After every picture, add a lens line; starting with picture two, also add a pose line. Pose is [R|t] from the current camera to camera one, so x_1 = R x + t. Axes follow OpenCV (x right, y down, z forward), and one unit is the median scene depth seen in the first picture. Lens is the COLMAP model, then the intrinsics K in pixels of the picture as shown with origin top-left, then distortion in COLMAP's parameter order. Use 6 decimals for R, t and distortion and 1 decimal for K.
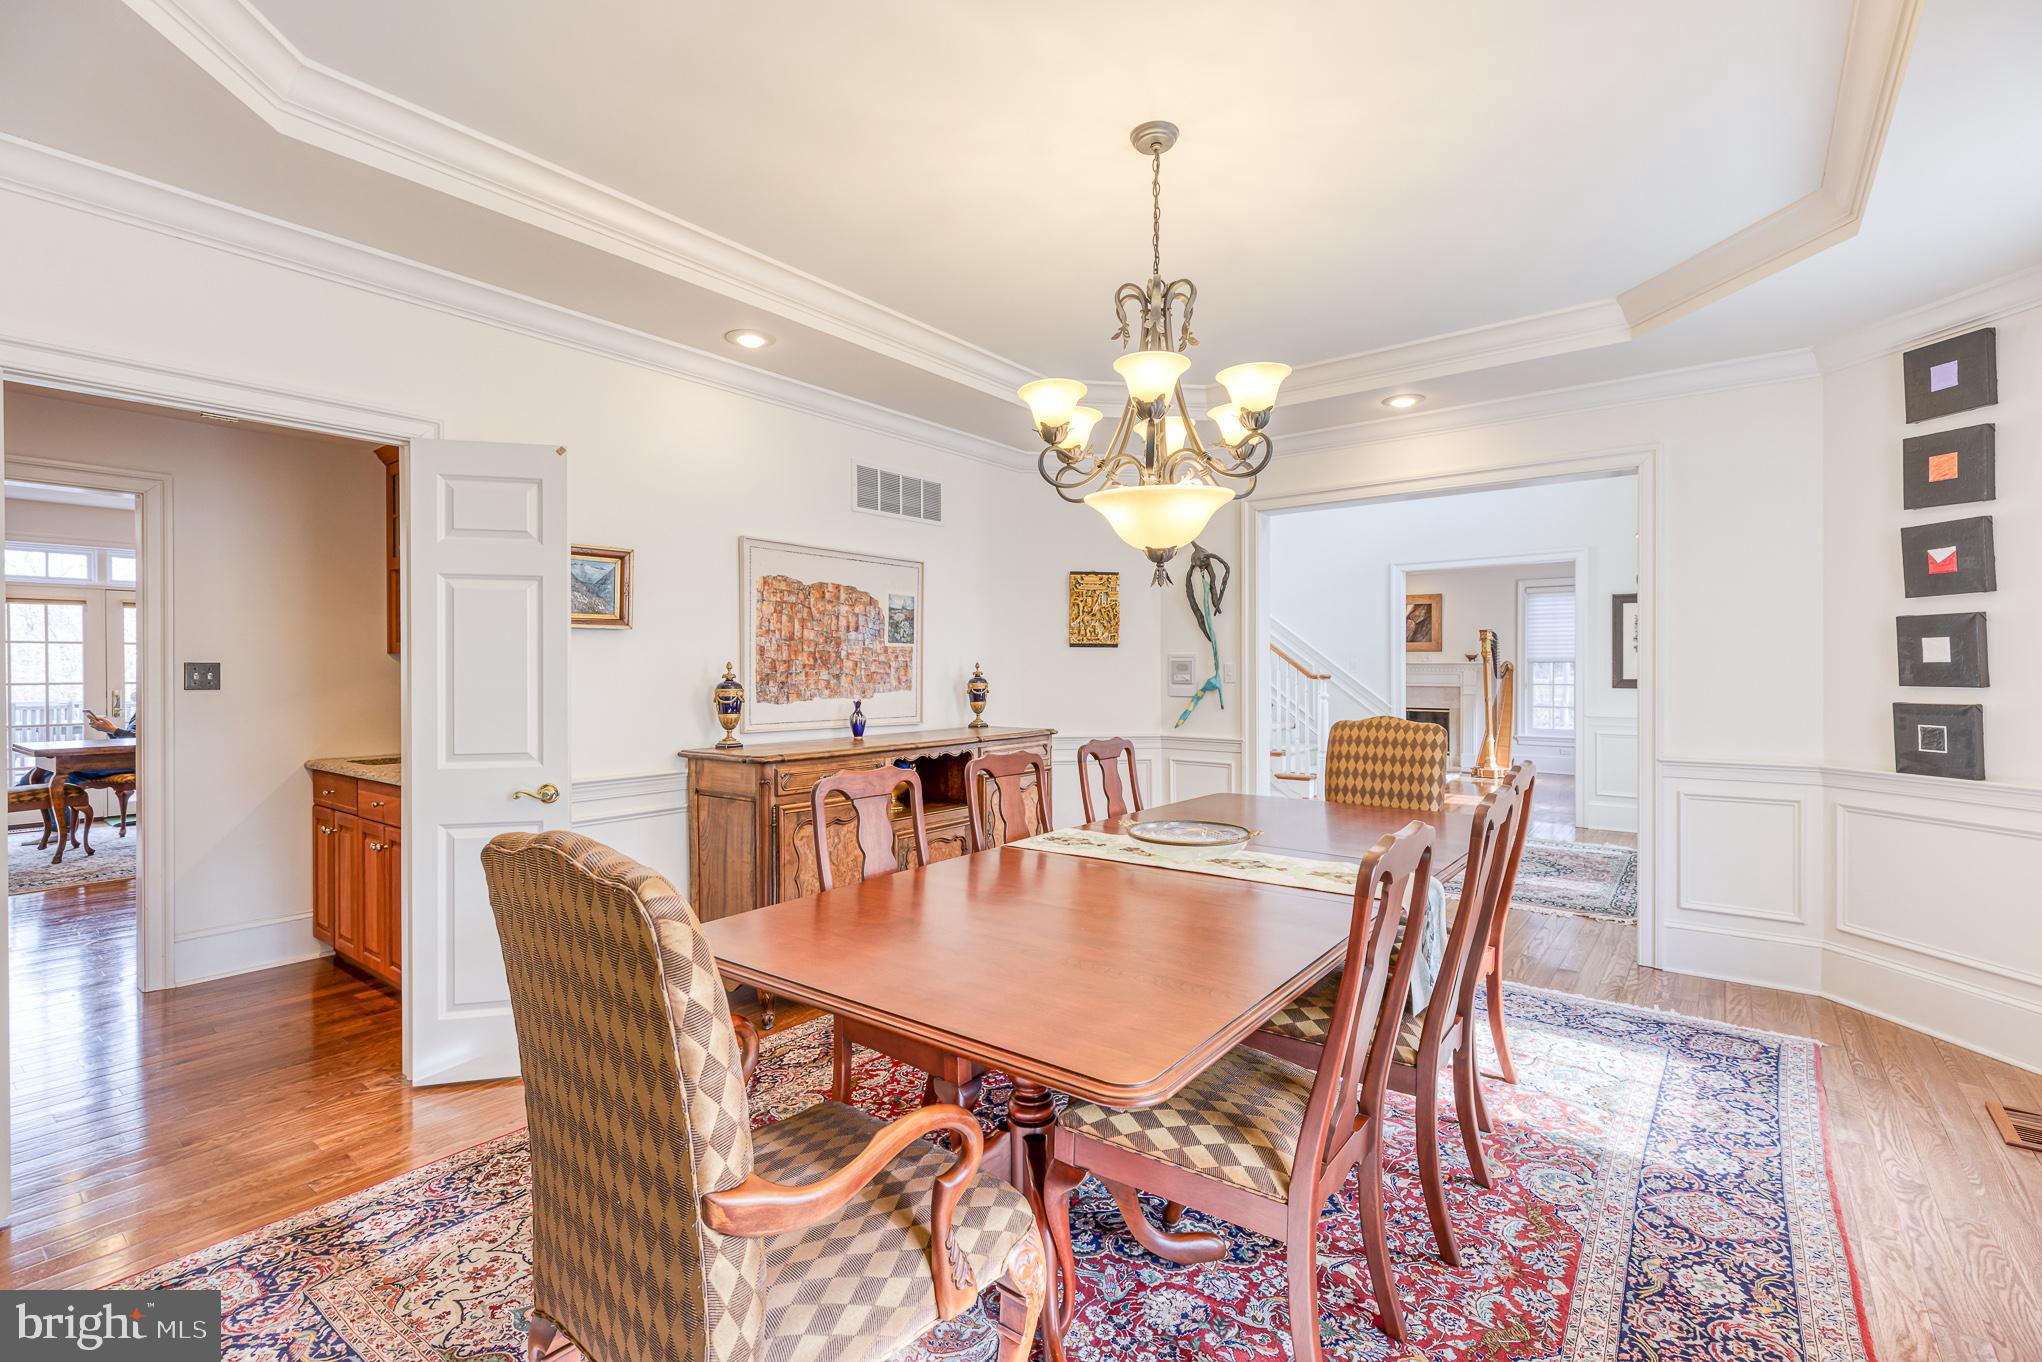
lens RADIAL K [[908.7, 0, 1024.6], [0, 908.7, 671.9], [0, 0, 1]] dist [0.002301, -0.000088]
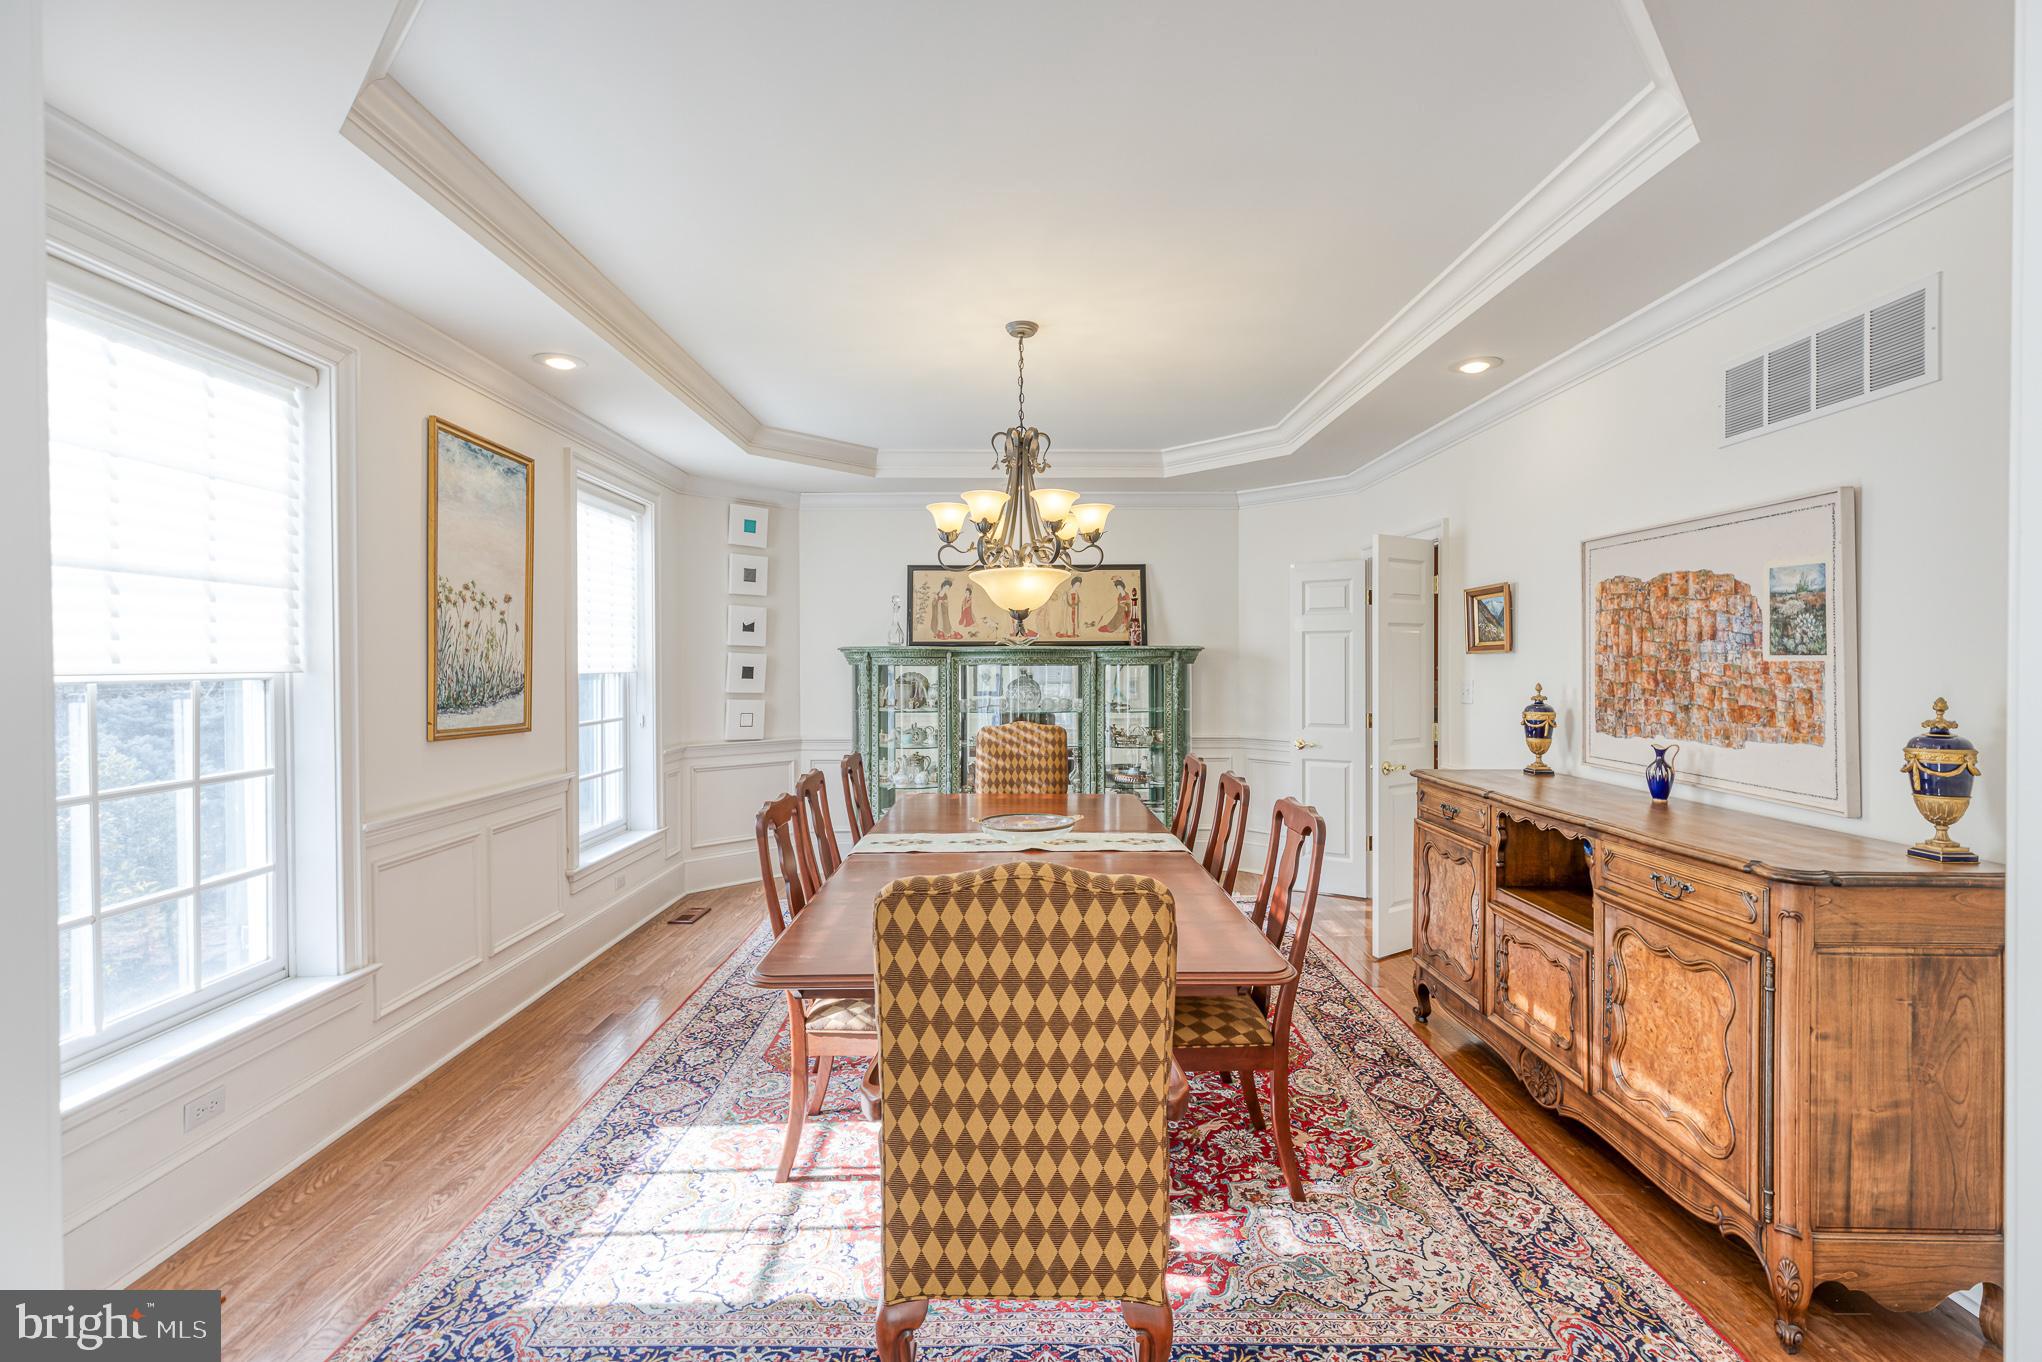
lens RADIAL K [[908.7, 0, 1023.7], [0, 908.7, 670.9], [0, 0, 1]] dist [0.002301, -0.000088]
pose [[-0.786517, 0.010290, -0.617483, 0.599186], [0.002684, 0.999909, 0.013243, -0.033203], [0.617563, 0.008758, -0.786473, 1.232030]]
